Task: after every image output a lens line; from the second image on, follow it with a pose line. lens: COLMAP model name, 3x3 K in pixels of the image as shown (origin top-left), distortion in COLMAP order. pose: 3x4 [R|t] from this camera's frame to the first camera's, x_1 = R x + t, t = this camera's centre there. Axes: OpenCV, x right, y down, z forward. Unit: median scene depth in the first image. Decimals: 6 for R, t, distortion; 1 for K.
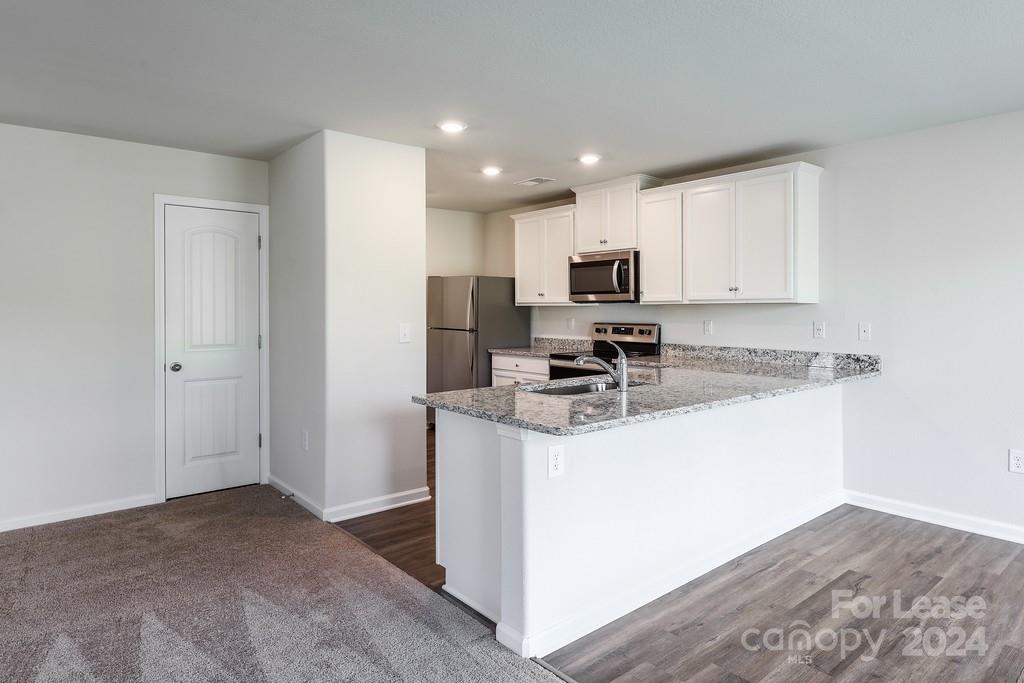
lens RADIAL K [[613.3, 0, 550.5], [0, 613.3, 311.1], [0, 0, 1]] dist [-0.000332, -0.001016]
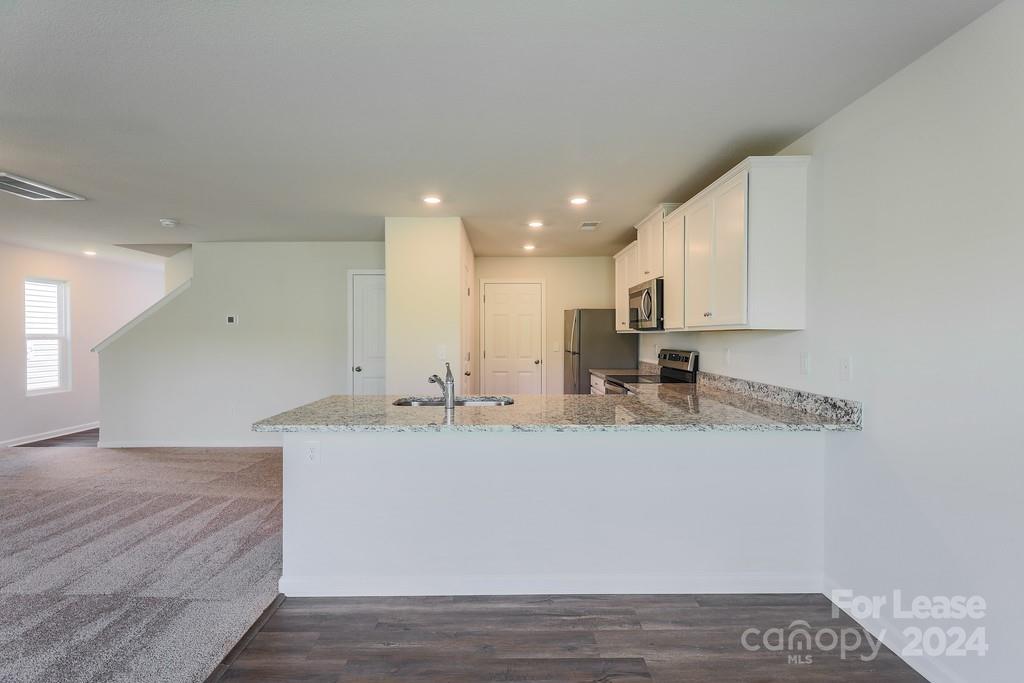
lens RADIAL K [[459.0, 0, 509.0], [0, 459.0, 340.8], [0, 0, 1]] dist [-0.000164, 0.000144]
pose [[0.748731, 0.009373, -0.662808, 0.529197], [-0.003853, 0.999945, 0.009788, -0.002367], [0.662863, -0.004775, 0.748726, 0.301628]]
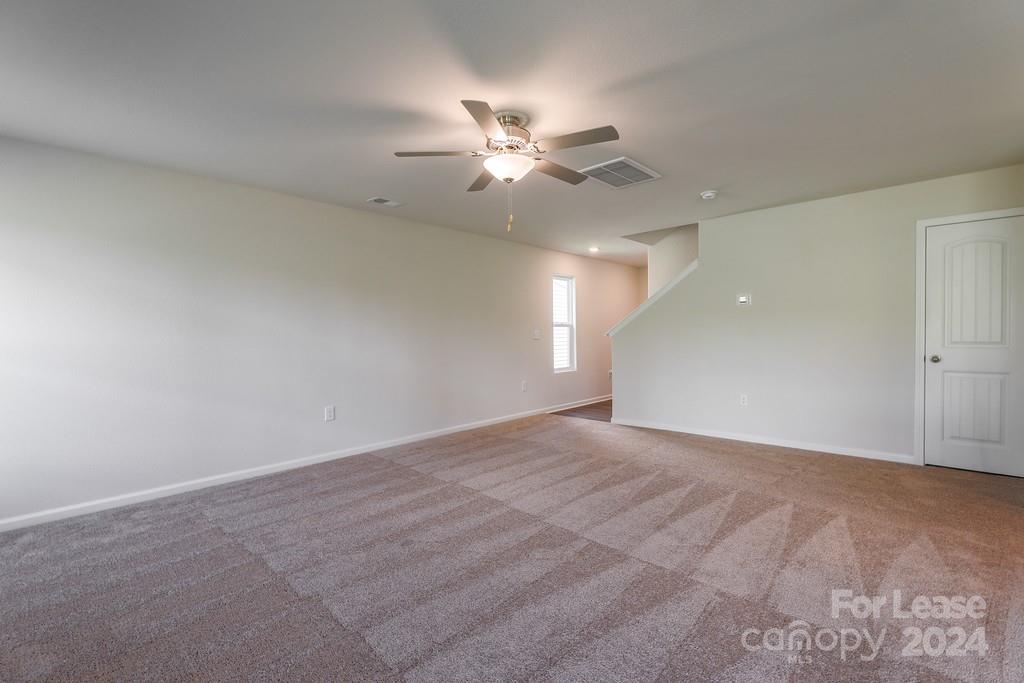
lens RADIAL K [[459.0, 0, 509.0], [0, 459.0, 340.8], [0, 0, 1]] dist [-0.000164, 0.000144]
pose [[0.099857, 0.018197, -0.994835, 0.203263], [0.007749, 0.999788, 0.019065, 0.029554], [0.994972, -0.009613, 0.099694, 0.061253]]
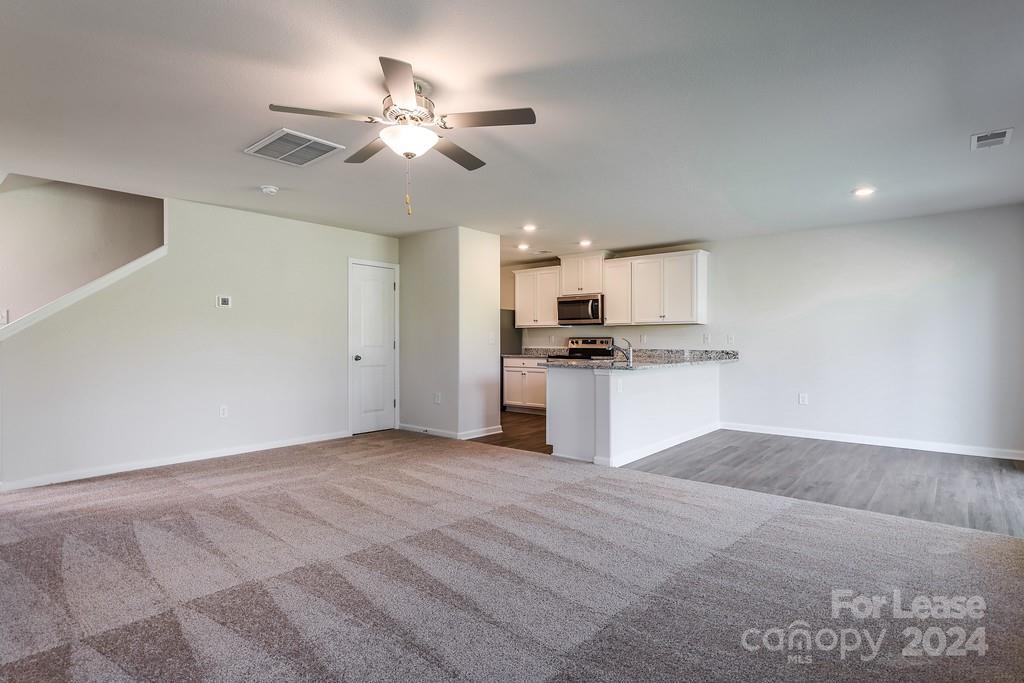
lens RADIAL K [[523.5, 0, 512.0], [0, 523.5, 341.5], [0, 0, 1]] dist [-0.001445, -0.000173]
pose [[0.990396, 0.003511, 0.138217, -0.364584], [-0.002932, 0.999986, -0.004389, 0.047611], [-0.138231, 0.003942, 0.990392, -0.491007]]
